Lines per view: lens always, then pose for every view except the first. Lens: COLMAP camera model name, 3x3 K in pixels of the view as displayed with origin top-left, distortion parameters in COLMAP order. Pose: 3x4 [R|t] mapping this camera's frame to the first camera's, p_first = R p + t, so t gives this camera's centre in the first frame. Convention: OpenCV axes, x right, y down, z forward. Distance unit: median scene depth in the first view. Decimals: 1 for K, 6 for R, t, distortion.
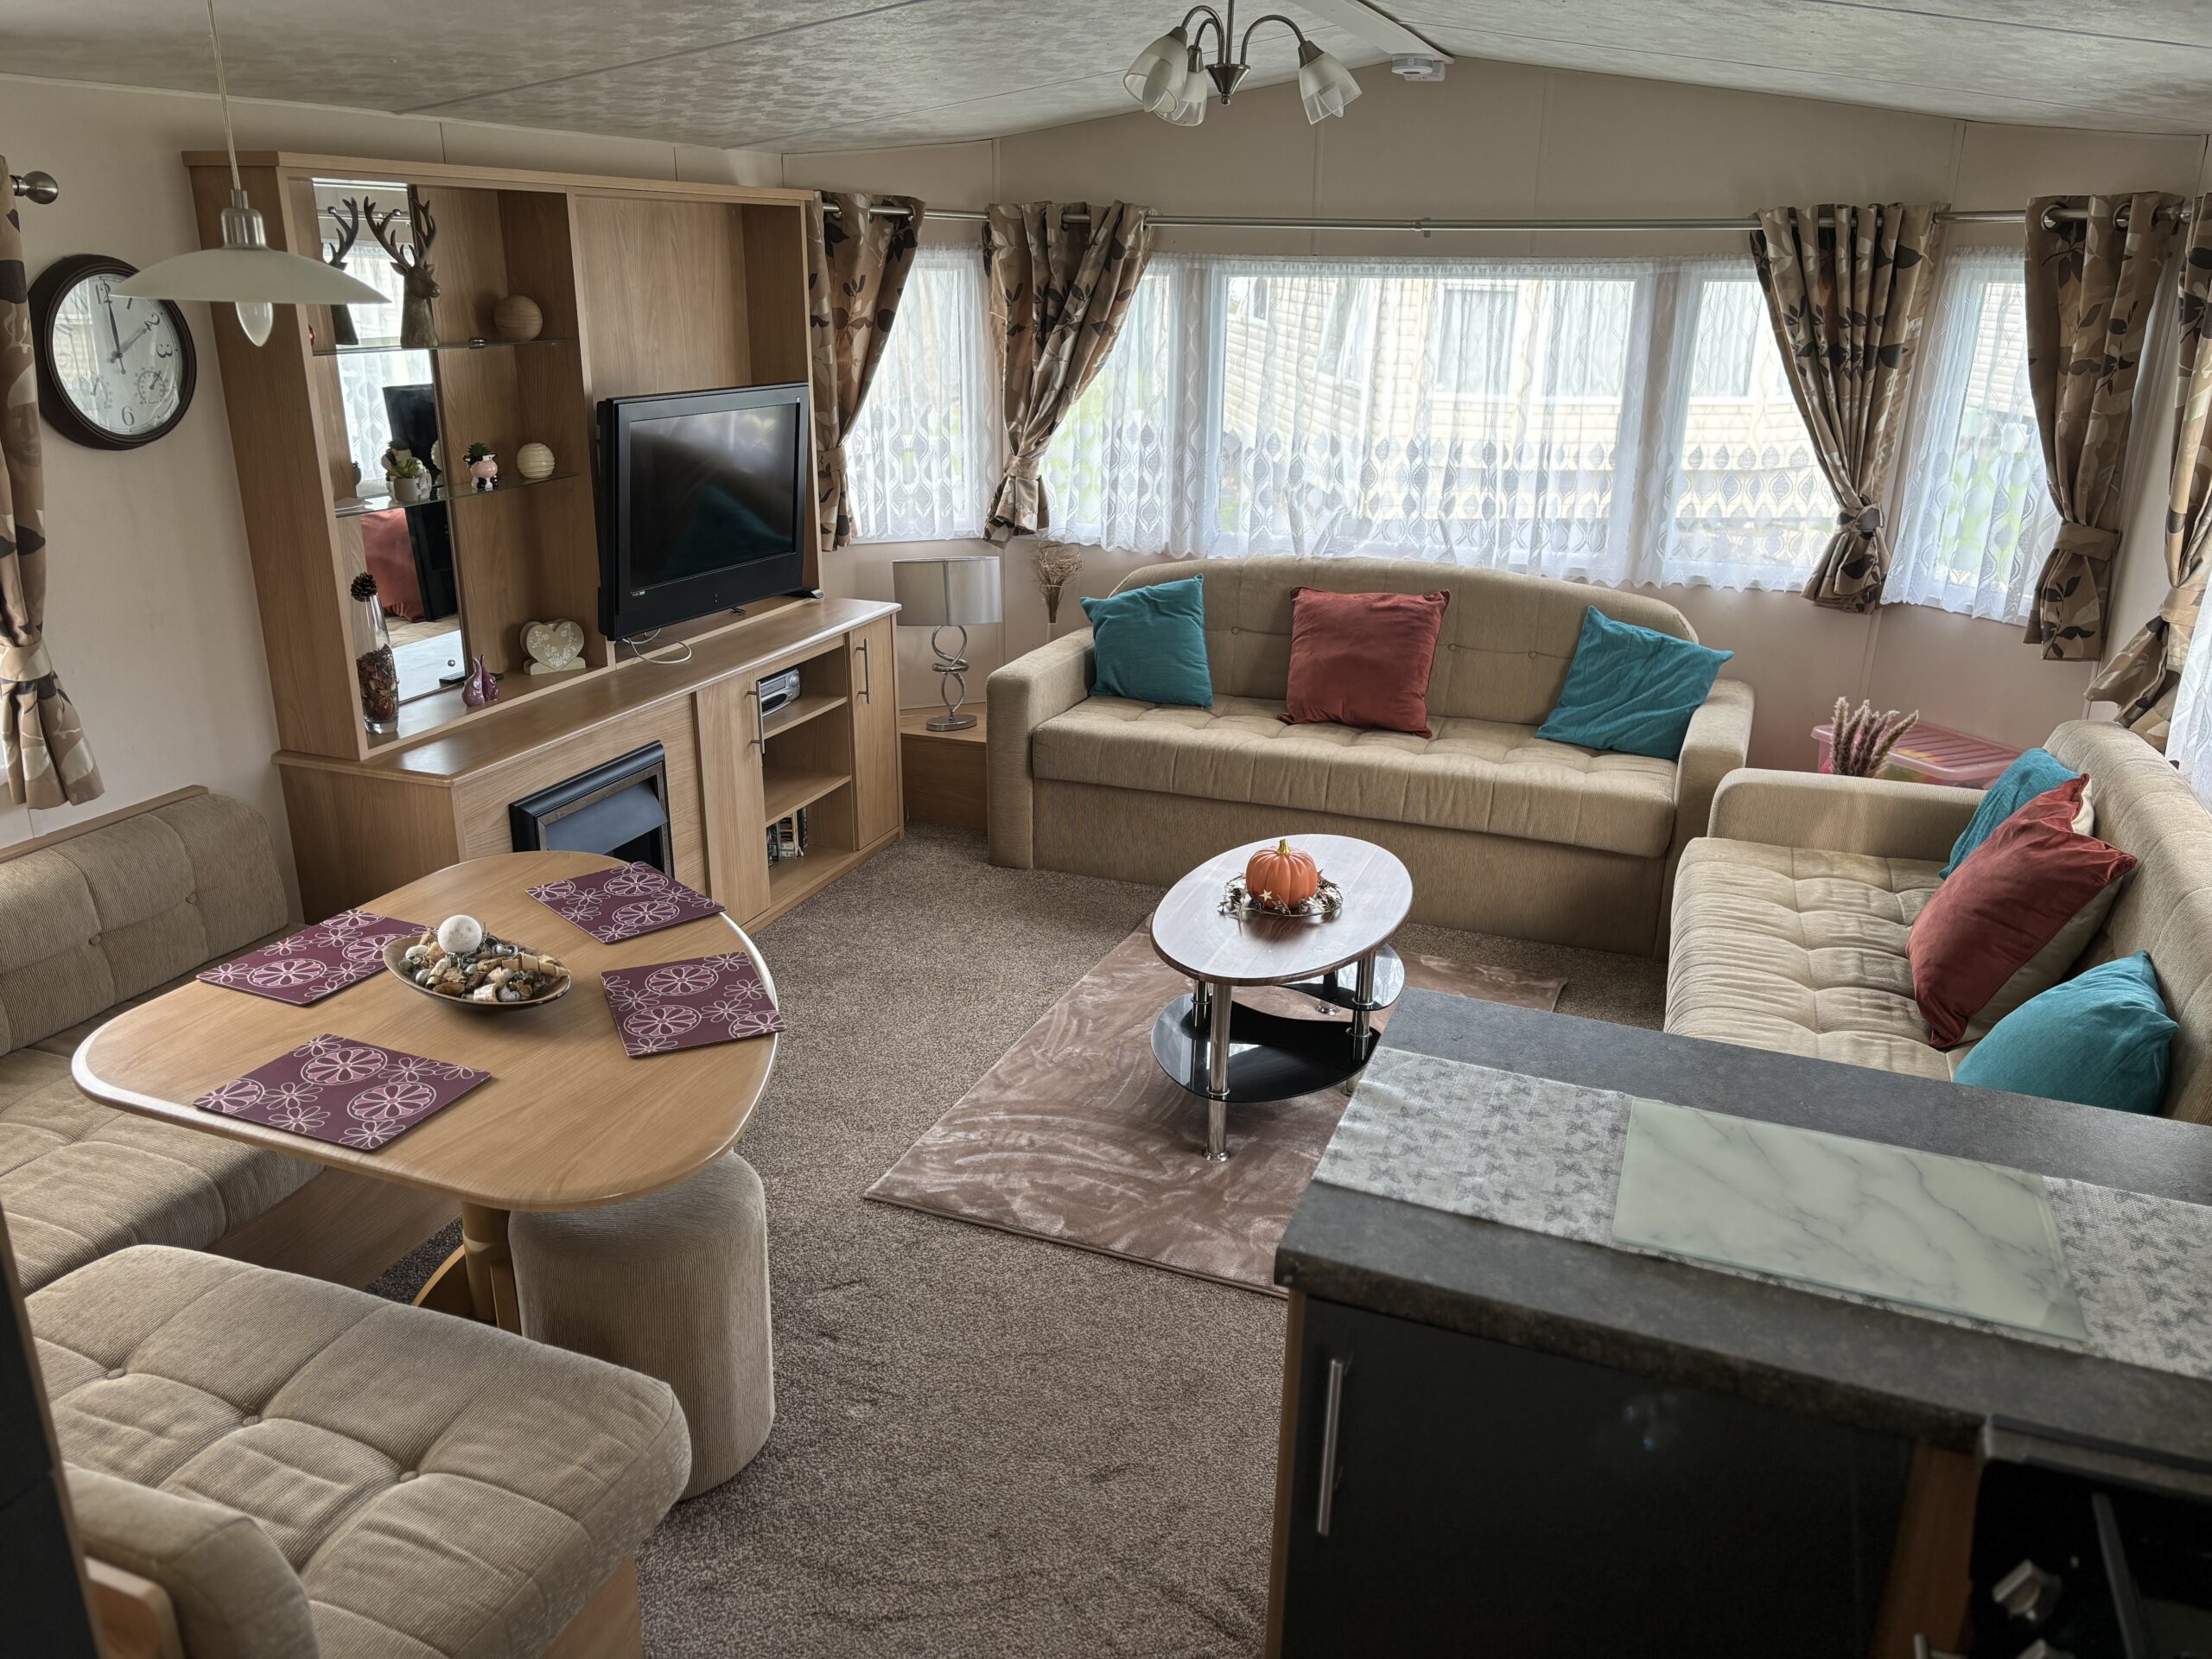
lens RADIAL K [[1670.2, 0, 1102.5], [0, 1670.2, 832.1], [0, 0, 1]] dist [0.031774, -0.027251]
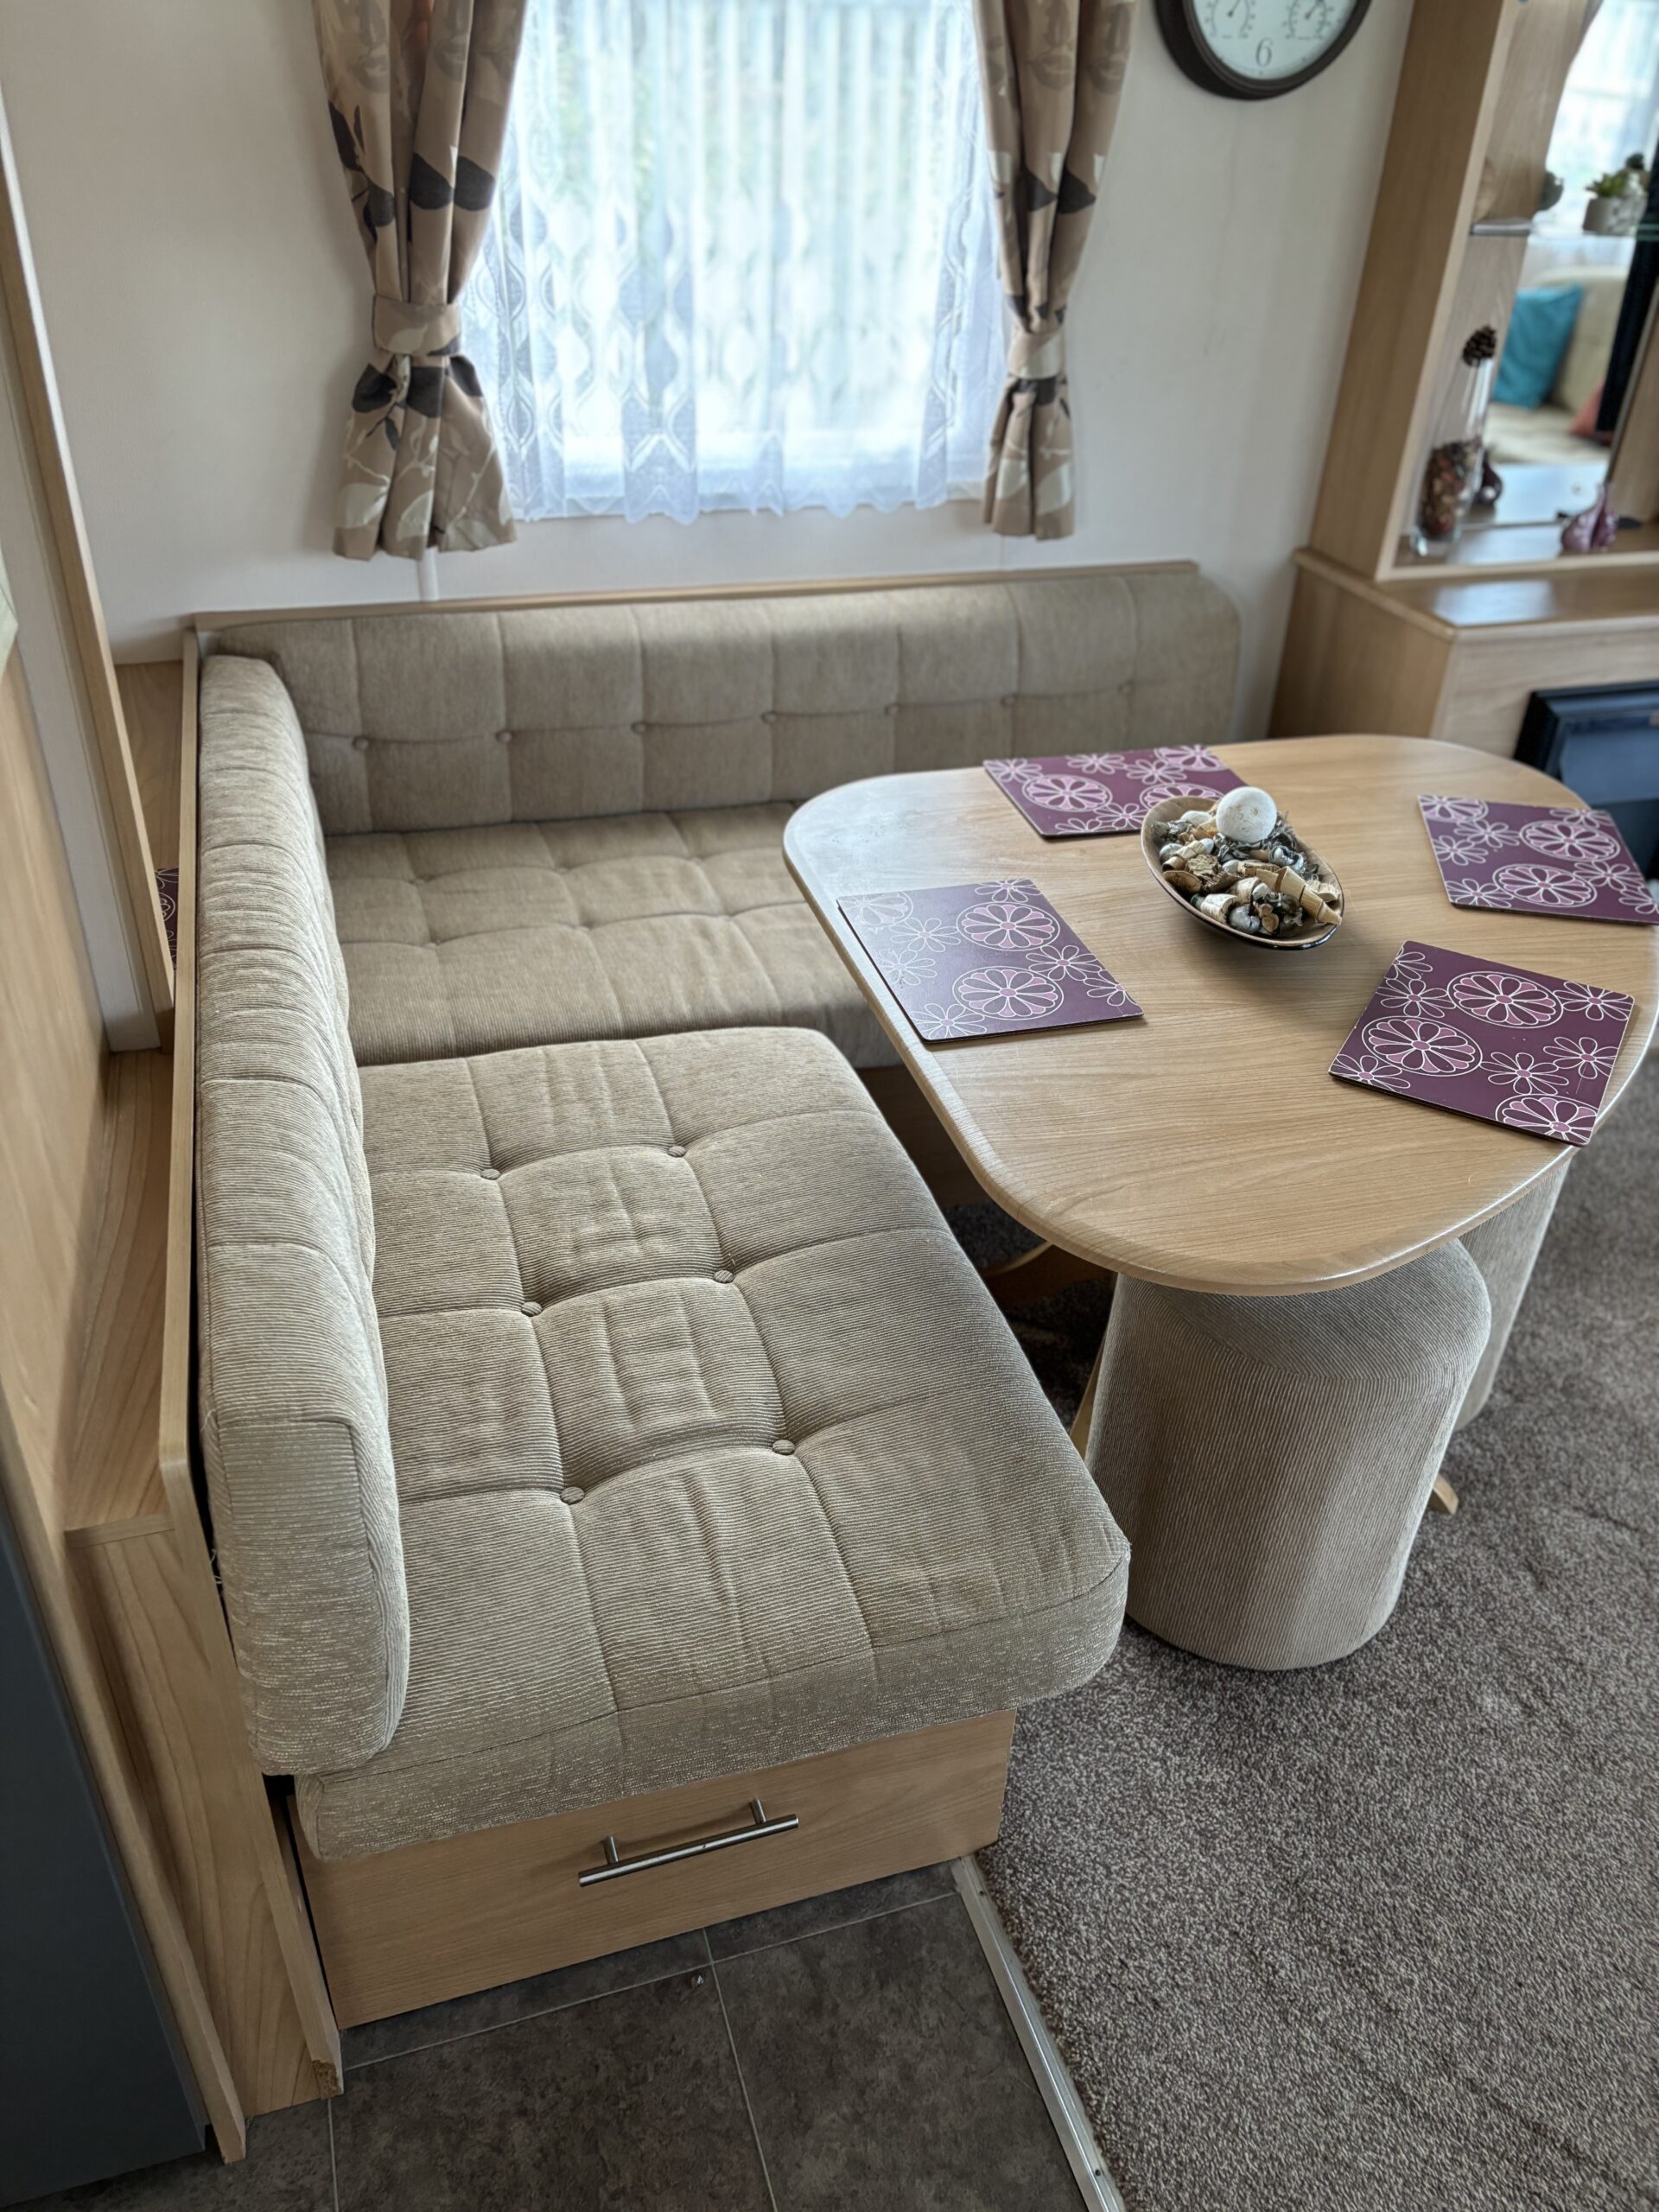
lens RADIAL K [[1670.2, 0, 836.0], [0, 1670.2, 1098.5], [0, 0, 1]] dist [0.031774, -0.027251]
pose [[0.615034, 0.436473, -0.656676, 0.025787], [-0.287554, 0.899619, 0.328631, -0.013482], [0.734197, -0.013289, 0.678806, 0.379686]]
